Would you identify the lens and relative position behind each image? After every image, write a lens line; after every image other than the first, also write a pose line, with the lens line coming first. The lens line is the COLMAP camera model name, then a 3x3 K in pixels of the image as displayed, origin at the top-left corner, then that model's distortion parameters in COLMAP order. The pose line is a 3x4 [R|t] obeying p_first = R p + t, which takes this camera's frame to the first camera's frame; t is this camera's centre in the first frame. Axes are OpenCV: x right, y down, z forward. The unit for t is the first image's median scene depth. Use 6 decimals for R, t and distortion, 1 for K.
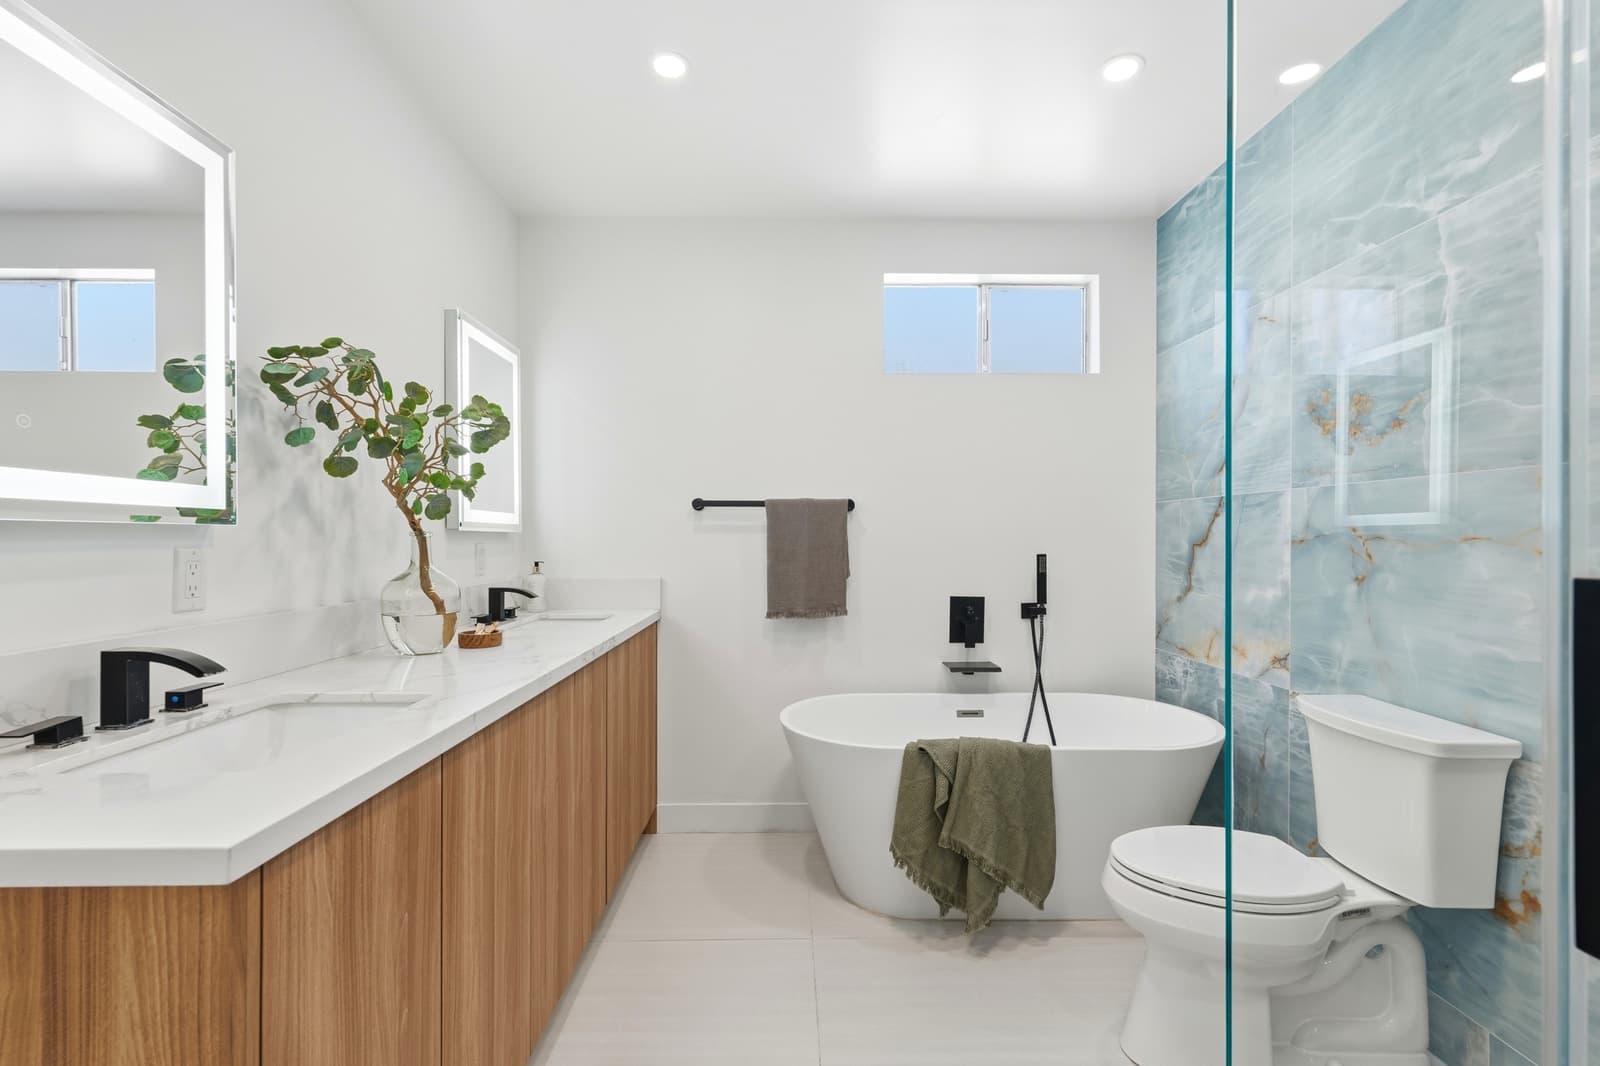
lens RADIAL K [[700.4, 0, 798.7], [0, 700.4, 539.9], [0, 0, 1]] dist [0.002229, 0.000061]
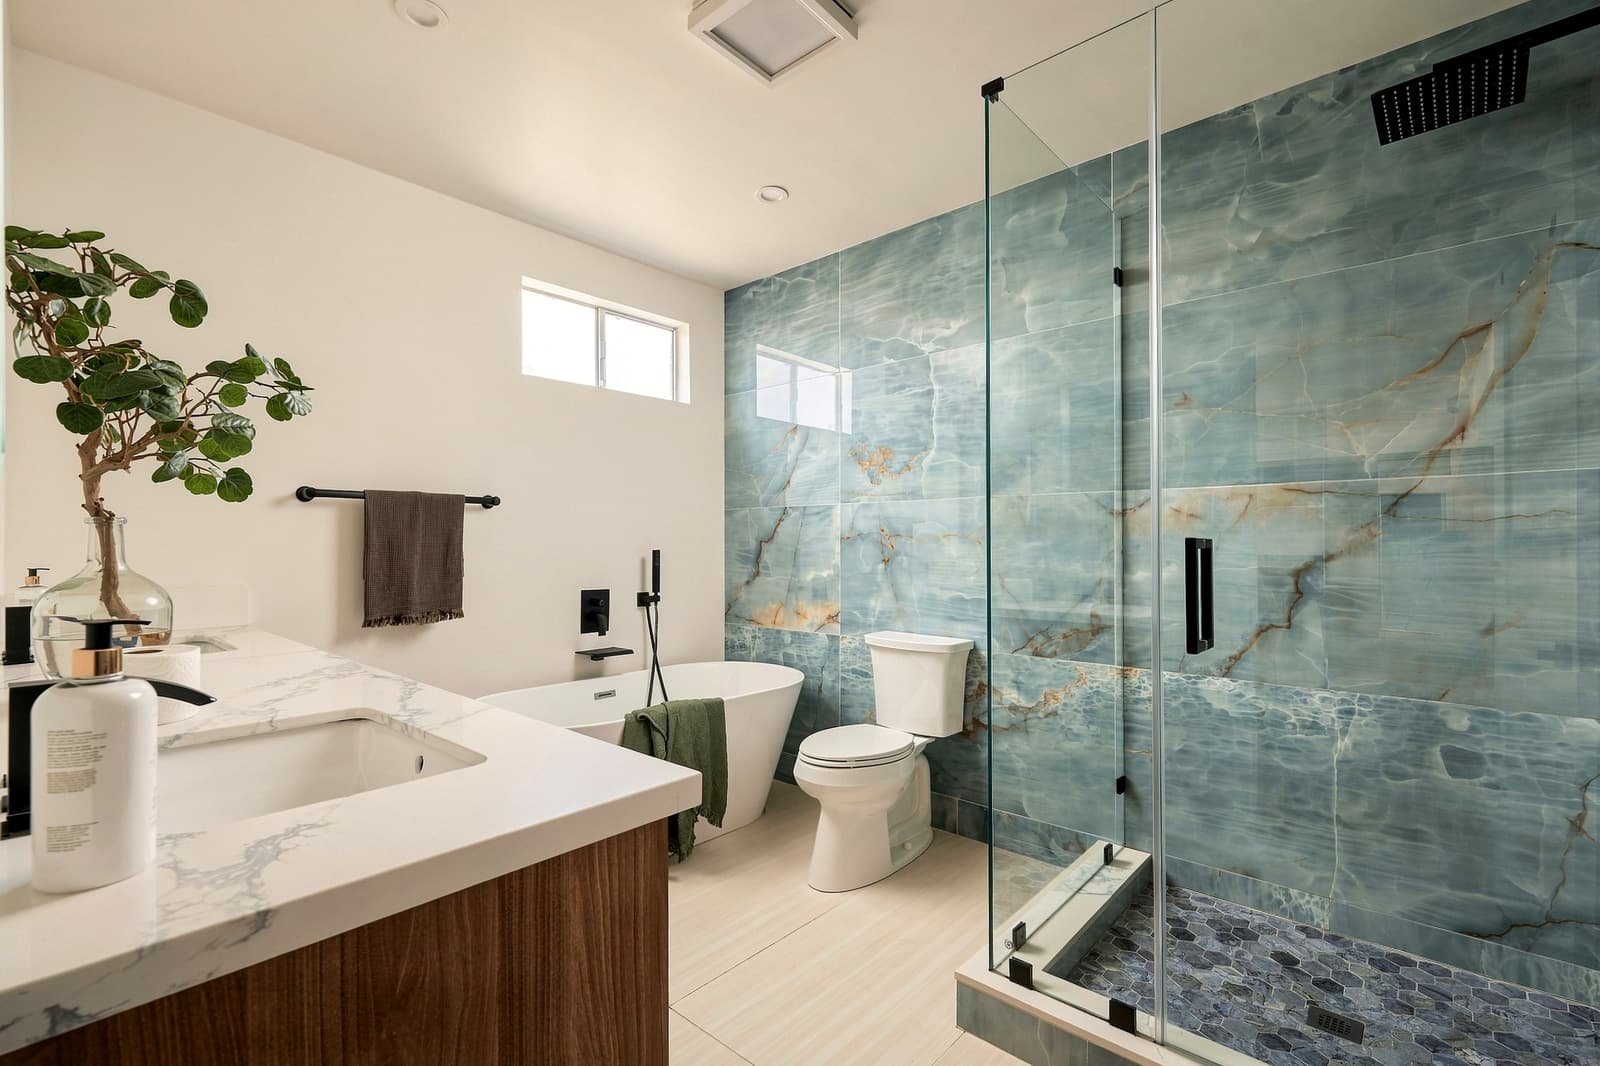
lens RADIAL K [[700.4, 0, 811.8], [0, 700.4, 537.7], [0, 0, 1]] dist [0.002229, 0.000061]
pose [[0.675142, 0.005106, 0.737670, -0.475028], [0.002654, 0.999953, -0.009350, 0.015642], [-0.737683, 0.008270, 0.675096, 0.016835]]
